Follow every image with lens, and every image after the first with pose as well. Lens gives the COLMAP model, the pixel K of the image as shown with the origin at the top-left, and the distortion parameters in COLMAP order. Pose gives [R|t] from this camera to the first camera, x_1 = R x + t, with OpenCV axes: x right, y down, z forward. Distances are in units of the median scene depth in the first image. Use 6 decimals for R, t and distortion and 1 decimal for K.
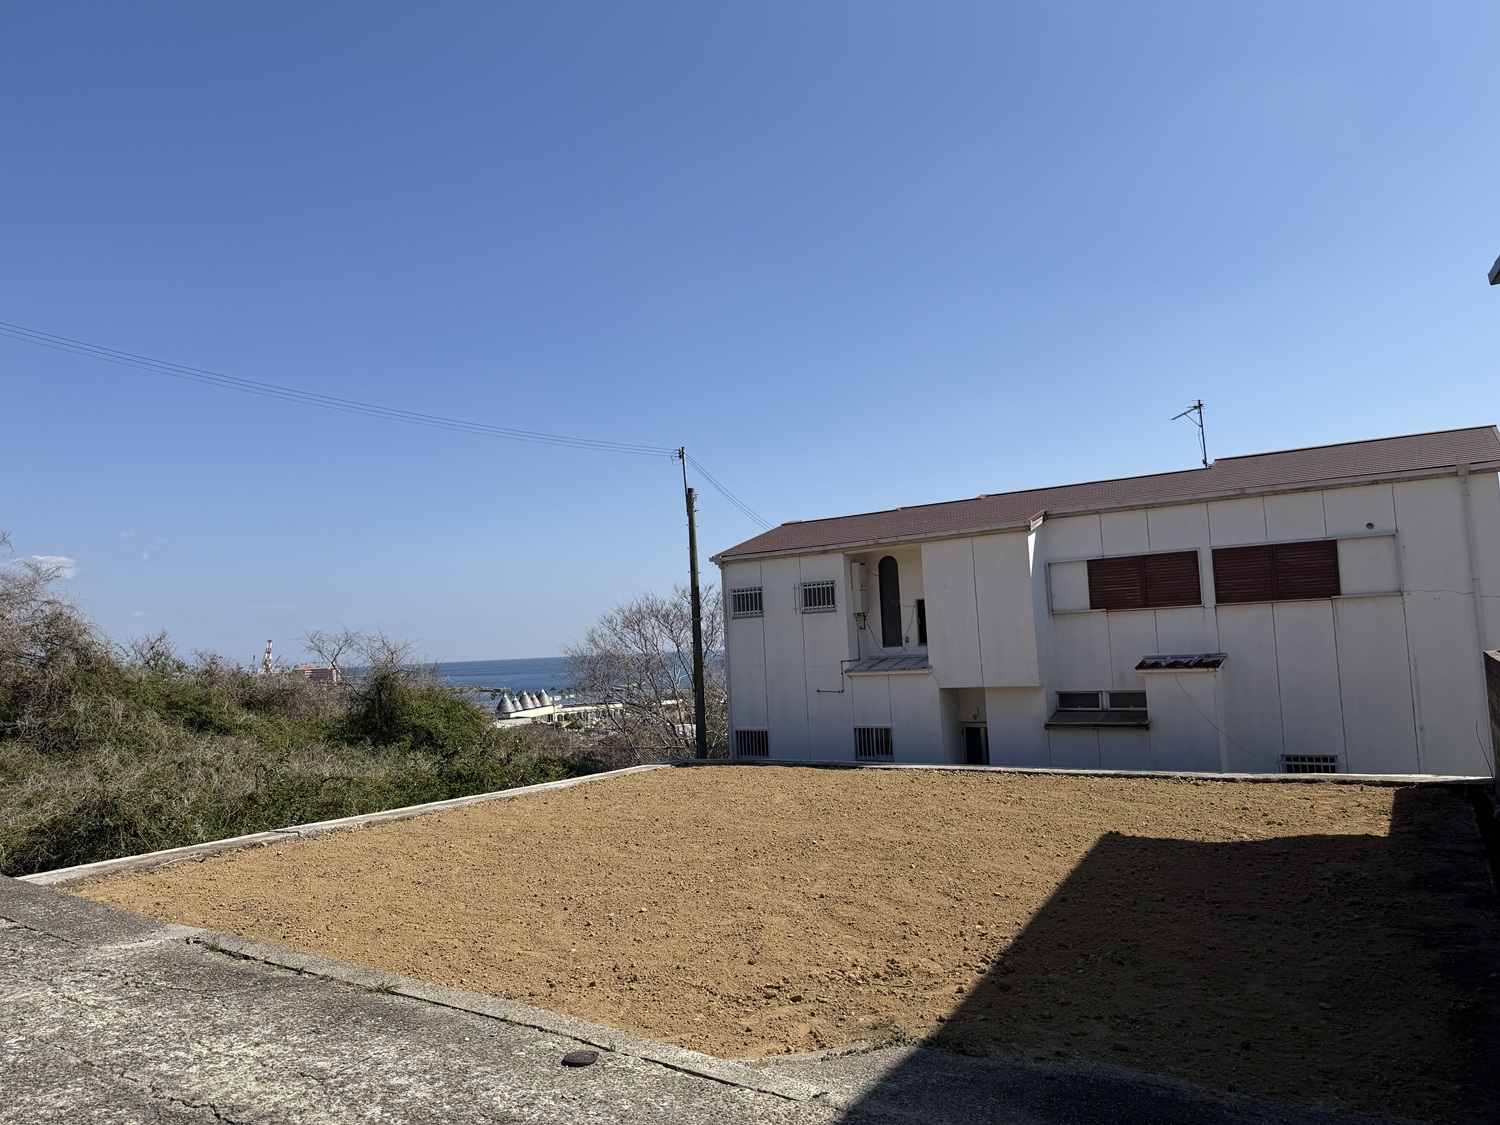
lens RADIAL K [[1048.0, 0, 750.0], [0, 1048.0, 562.5], [0, 0, 1]] dist [0.004279, -0.034580]
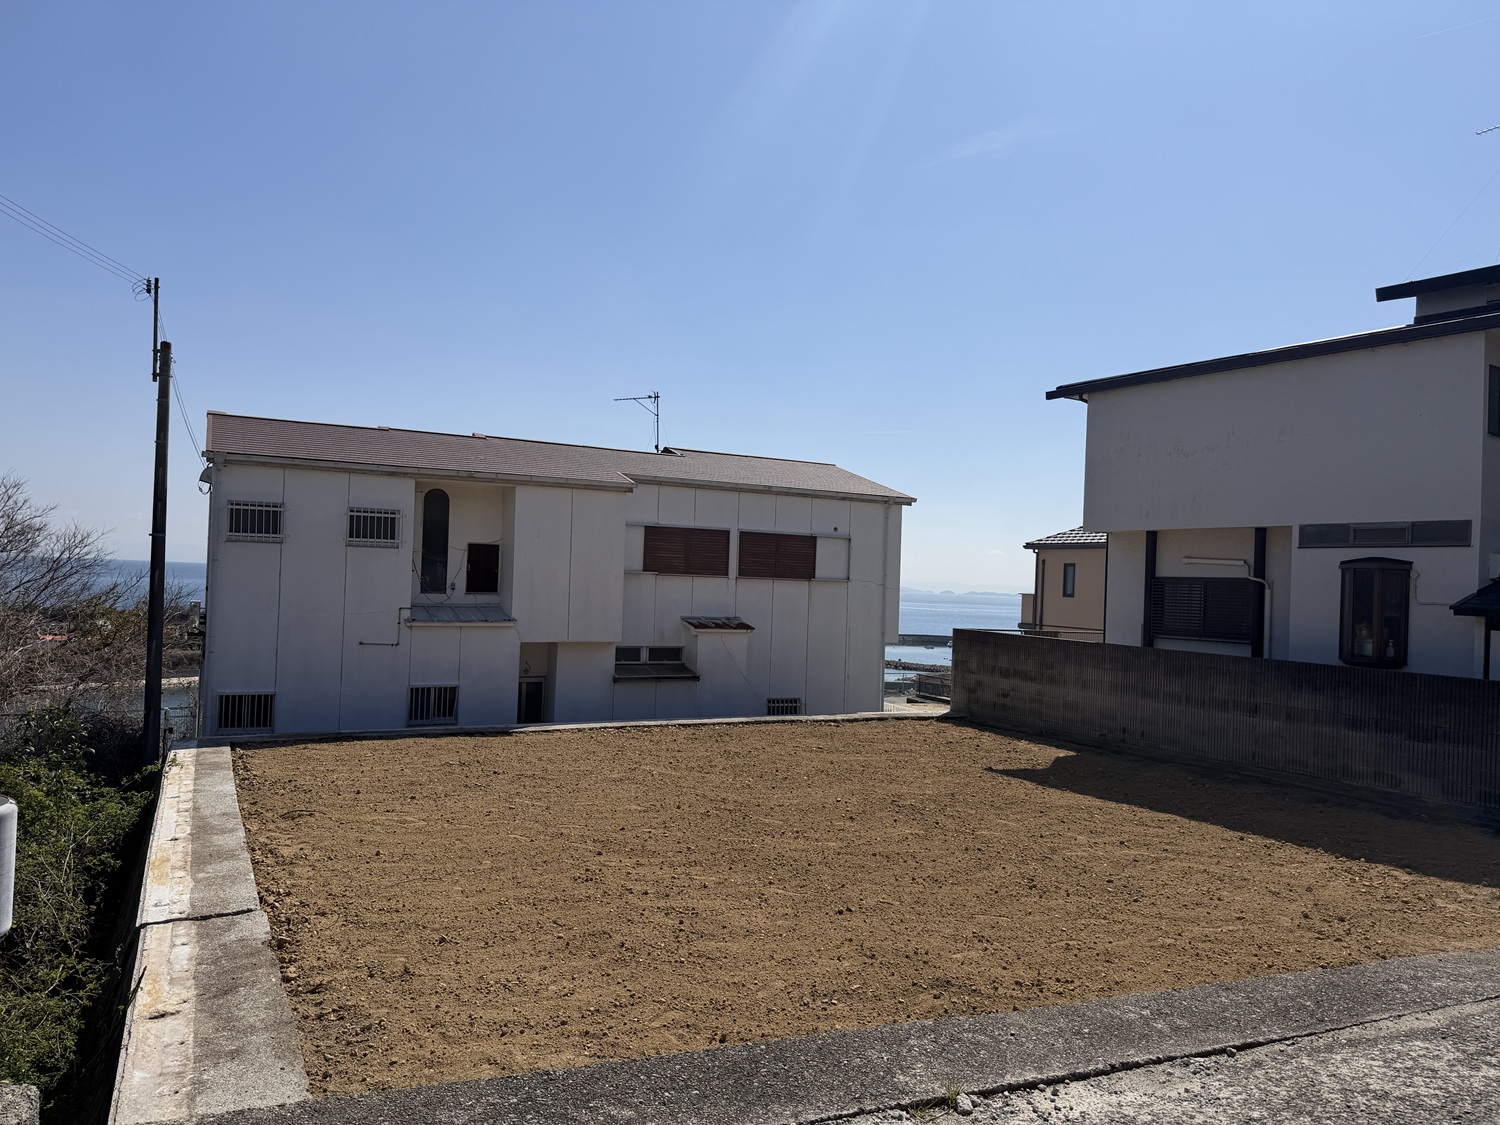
lens RADIAL K [[1048.0, 0, 750.0], [0, 1048.0, 562.5], [0, 0, 1]] dist [0.004279, -0.034580]
pose [[0.460977, 0.079897, 0.883808, -0.573119], [-0.125716, 0.991774, -0.024087, 0.047592], [-0.878462, -0.100006, 0.467229, 0.405133]]
